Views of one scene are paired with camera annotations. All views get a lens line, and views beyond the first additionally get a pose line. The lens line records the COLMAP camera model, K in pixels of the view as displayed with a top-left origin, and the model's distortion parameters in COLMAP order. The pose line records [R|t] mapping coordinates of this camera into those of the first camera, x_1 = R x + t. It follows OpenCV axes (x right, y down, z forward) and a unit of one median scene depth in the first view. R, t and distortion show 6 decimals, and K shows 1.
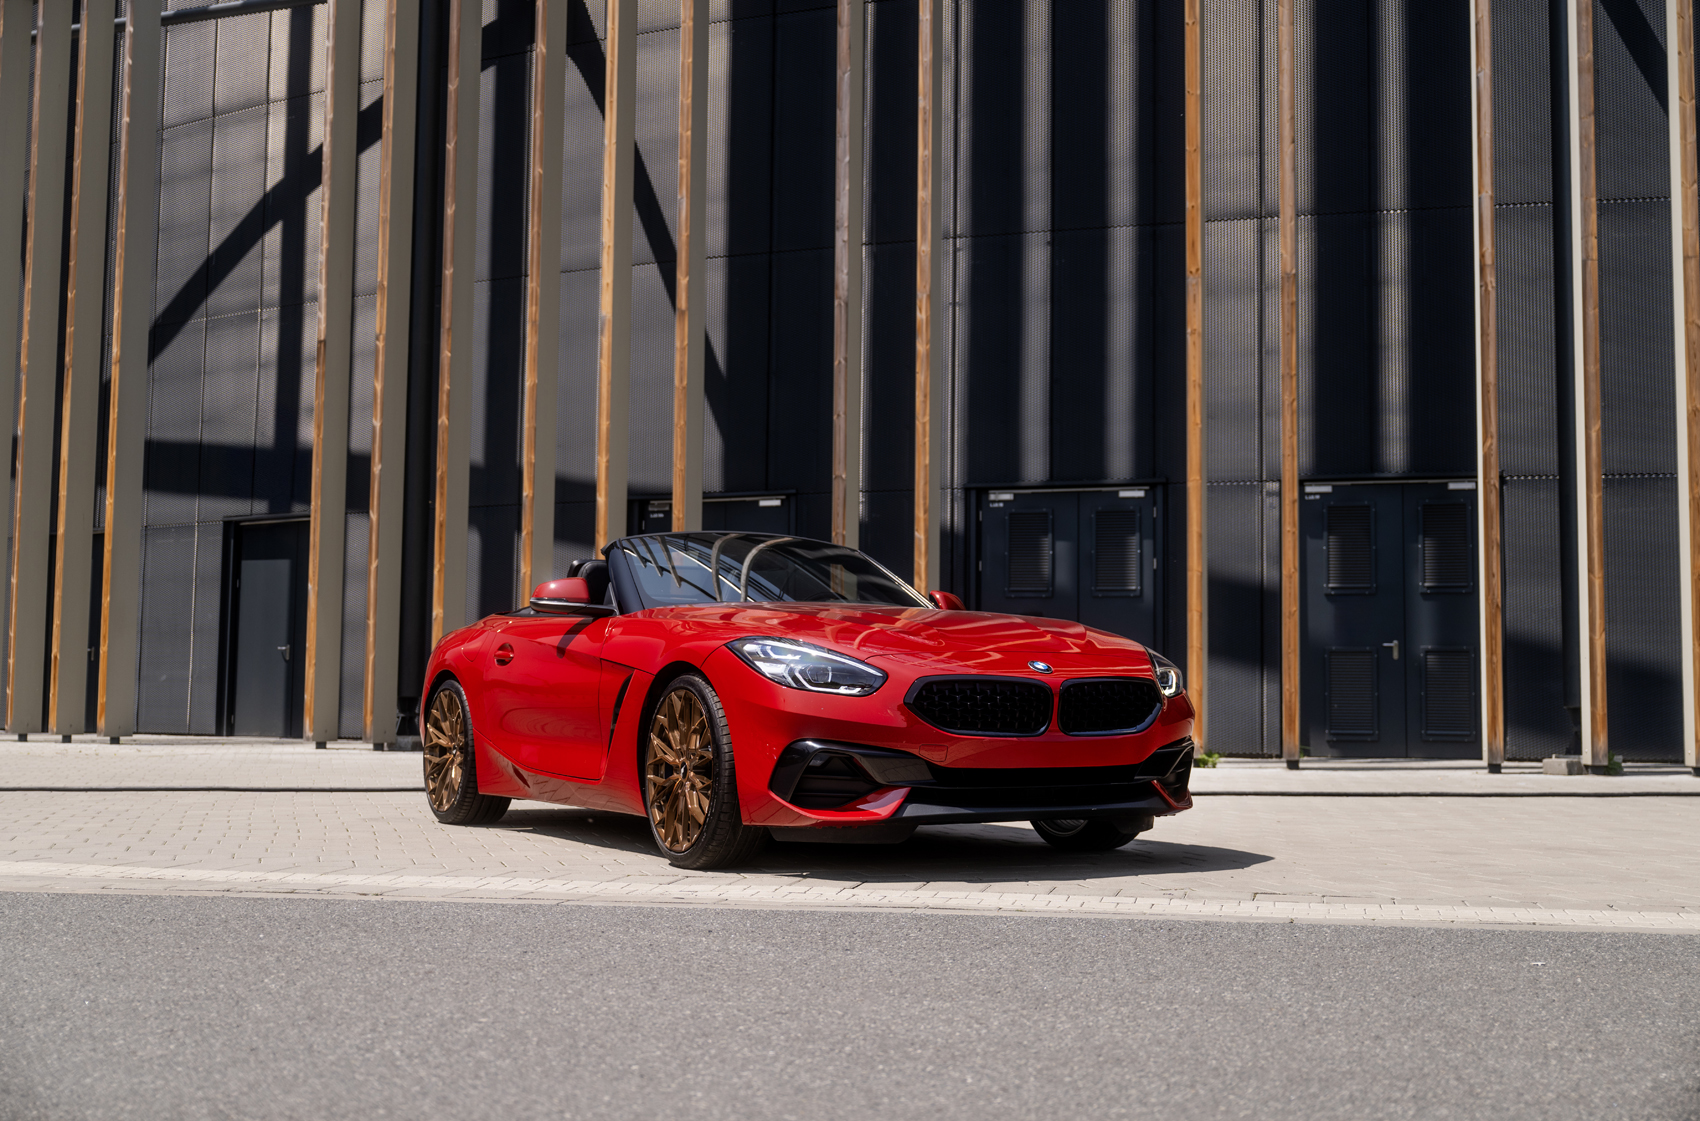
lens RADIAL K [[1862.0, 0, 850.0], [0, 1862.0, 560.5], [0, 0, 1]] dist [-0.006871, 0.028108]
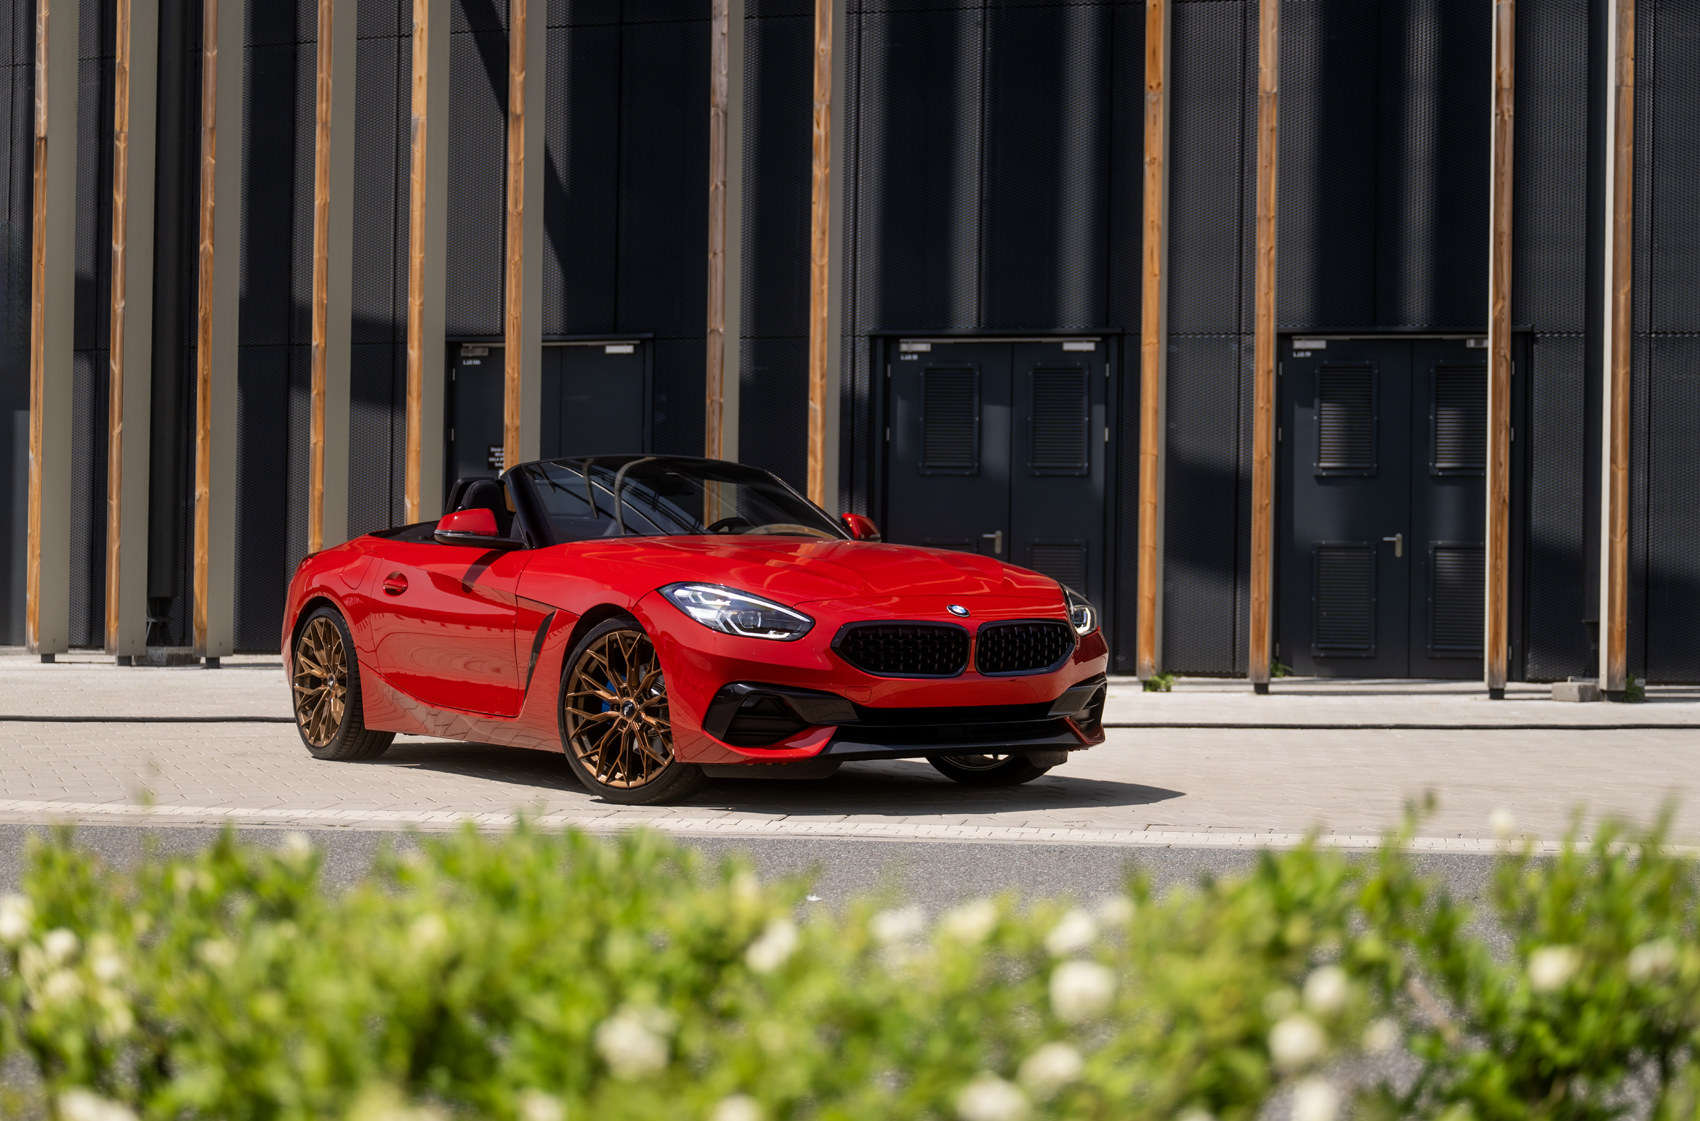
lens RADIAL K [[2821.9, 0, 849.1], [0, 2821.9, 562.7], [0, 0, 1]] dist [0.004112, -0.086105]
pose [[0.998140, 0.004507, 0.060802, -0.039658], [-0.008888, 0.997367, 0.071975, -0.059909], [-0.060318, -0.072382, 0.995551, -0.407701]]
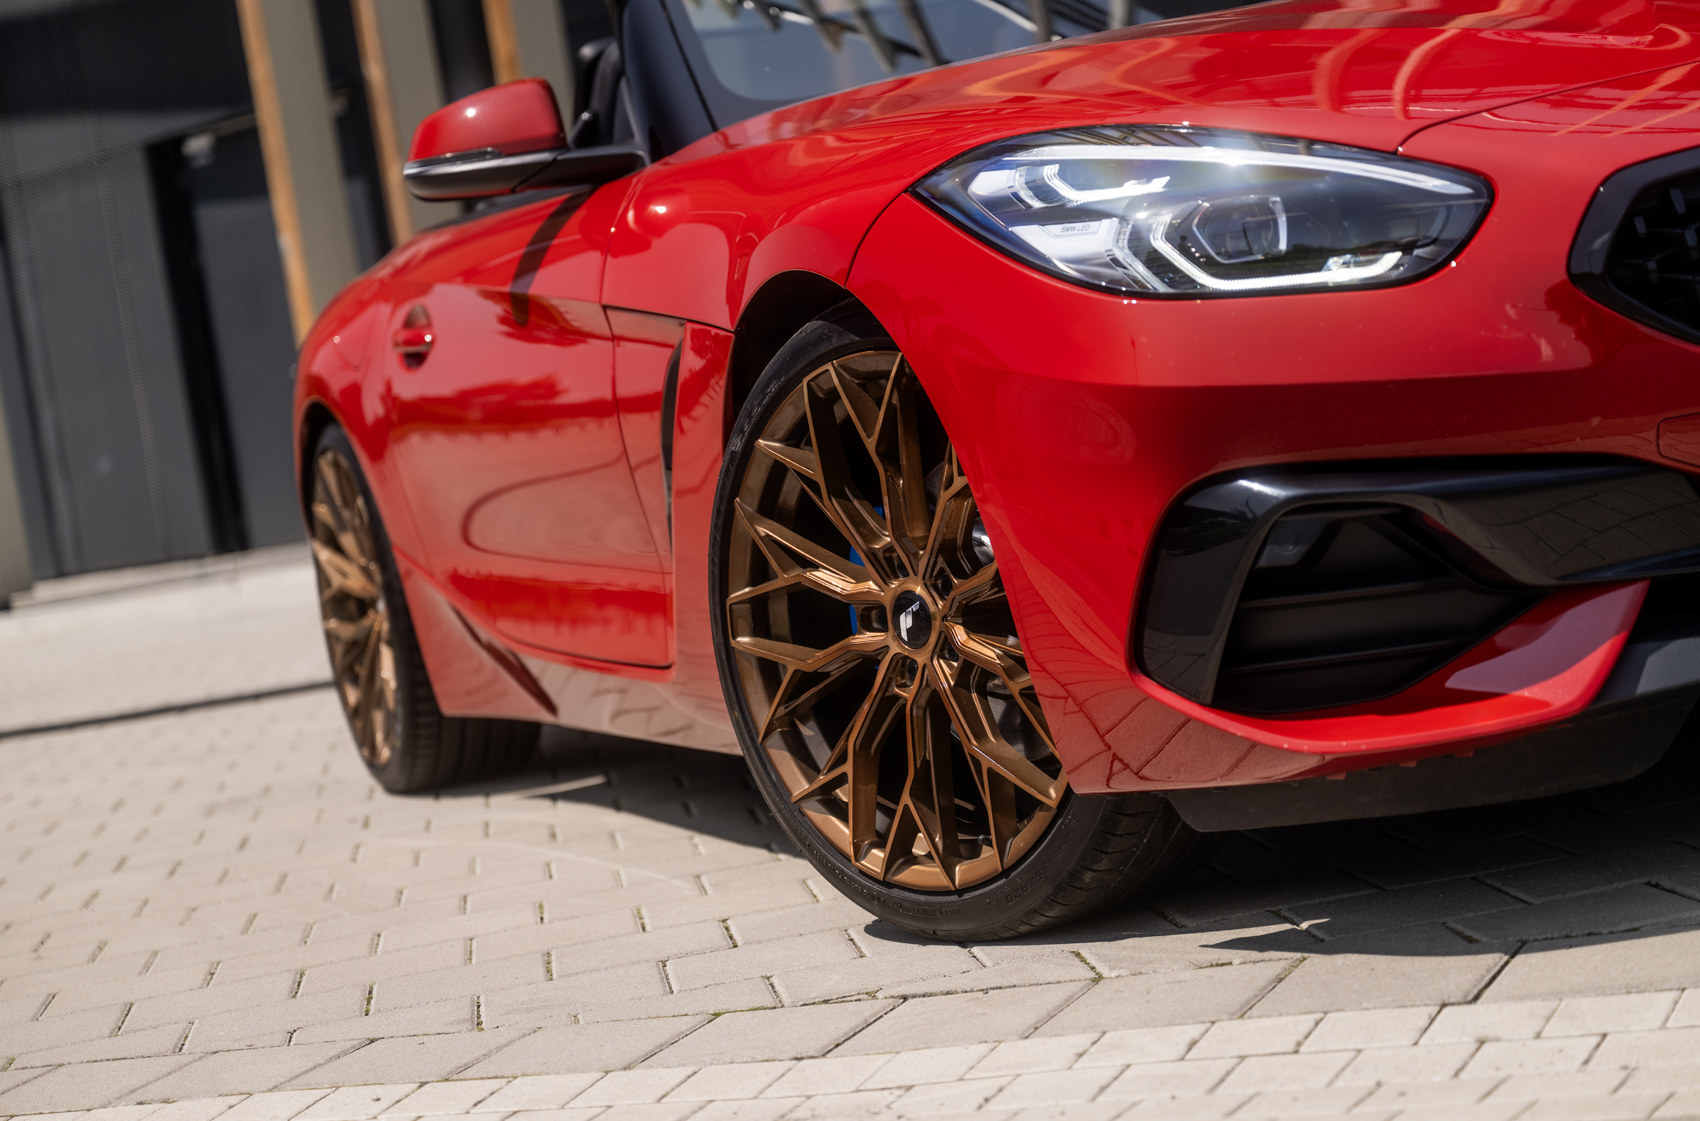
lens RADIAL K [[3324.8, 0, 850.0], [0, 3324.8, 560.5], [0, 0, 1]] dist [0.034303, 0.083041]
pose [[0.968866, -0.165636, -0.184022, 0.006861], [0.191007, 0.972957, 0.129891, 0.023261], [0.157531, -0.160996, 0.974302, 0.348562]]
